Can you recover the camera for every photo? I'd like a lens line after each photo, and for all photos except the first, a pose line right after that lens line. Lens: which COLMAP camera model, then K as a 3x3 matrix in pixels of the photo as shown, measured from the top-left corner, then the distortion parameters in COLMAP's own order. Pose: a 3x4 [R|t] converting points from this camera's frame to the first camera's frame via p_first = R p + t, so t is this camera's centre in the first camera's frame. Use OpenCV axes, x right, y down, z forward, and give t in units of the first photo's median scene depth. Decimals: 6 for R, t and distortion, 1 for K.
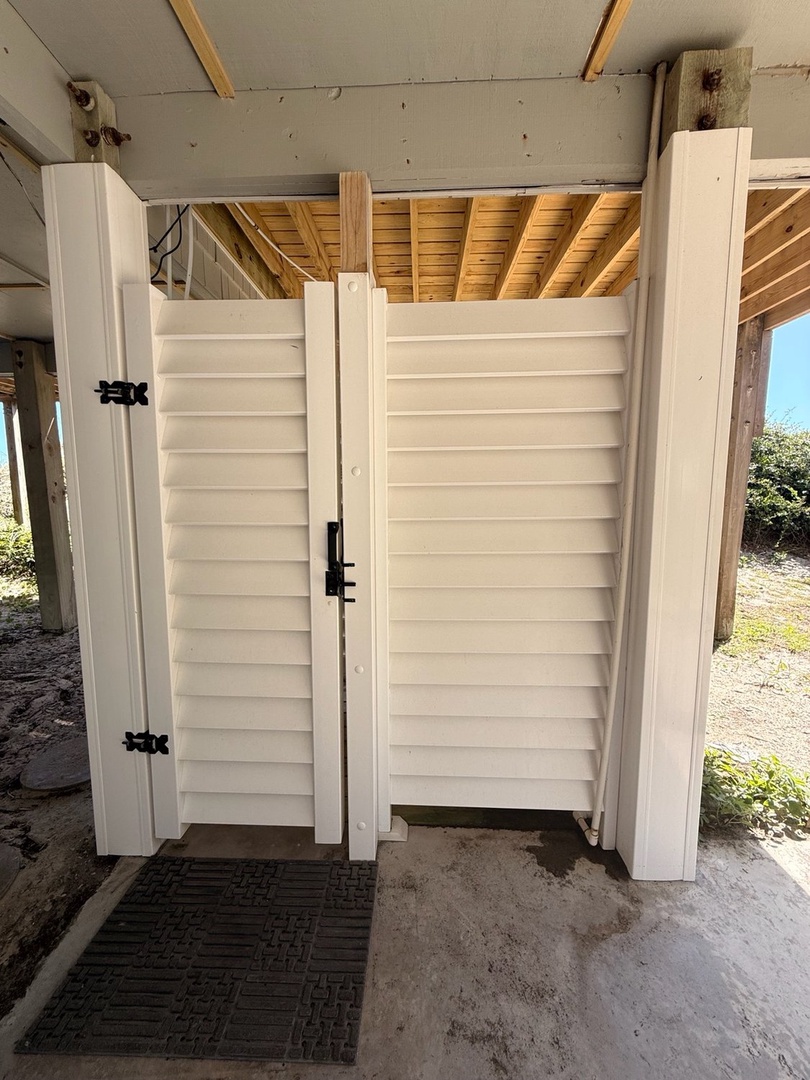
lens RADIAL K [[437.6, 0, 404.0], [0, 437.6, 540.5], [0, 0, 1]] dist [0.000304, 0.000621]
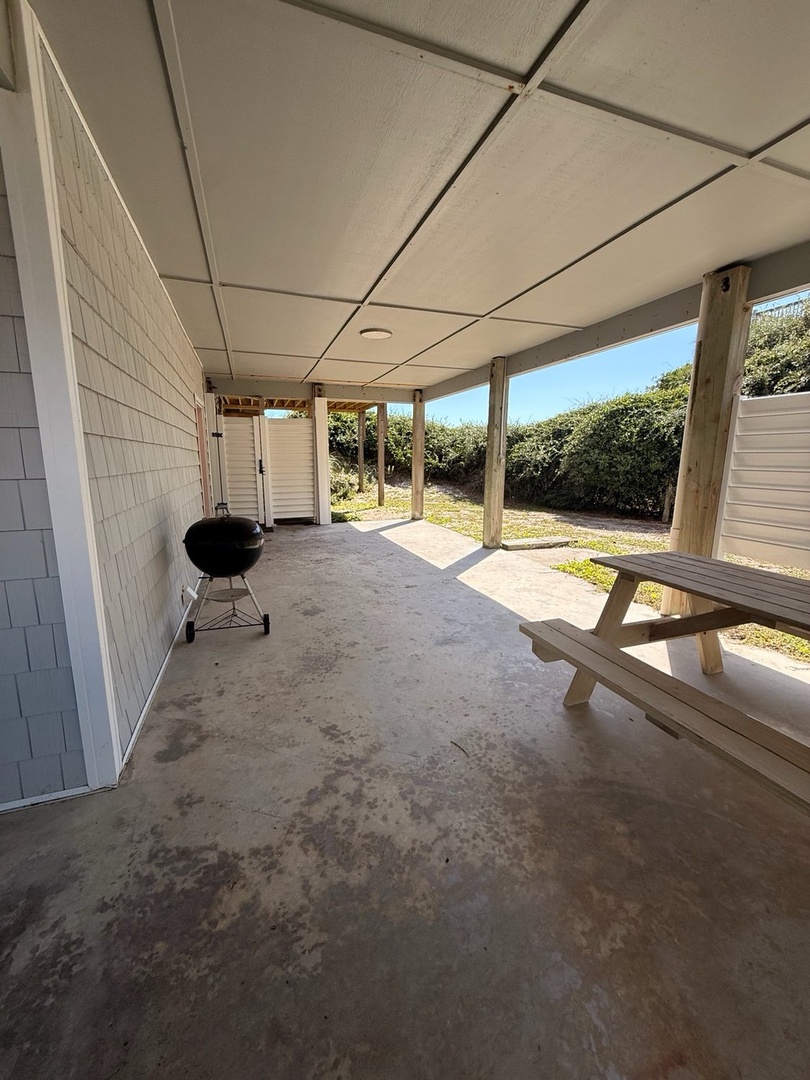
lens RADIAL K [[437.6, 0, 403.8], [0, 437.6, 536.2], [0, 0, 1]] dist [0.000304, 0.000621]
pose [[0.927092, -0.062479, 0.369589, -0.560017], [0.037587, 0.996536, 0.074180, 0.550858], [-0.372943, -0.054880, 0.926230, -4.610834]]
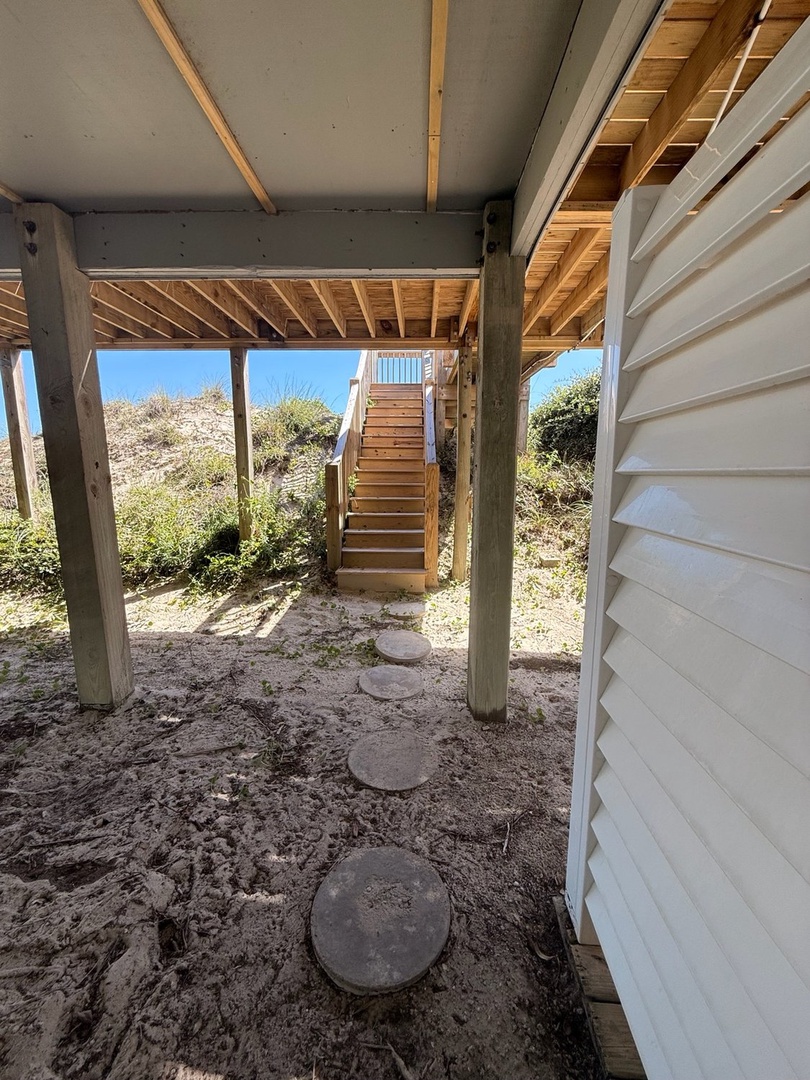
lens RADIAL K [[437.6, 0, 409.2], [0, 437.6, 541.4], [0, 0, 1]] dist [0.000304, 0.000621]
pose [[0.999929, 0.004364, 0.011081, -0.378465], [-0.004819, 0.999131, 0.041392, -0.052420], [-0.010890, -0.041443, 0.999082, 0.398355]]
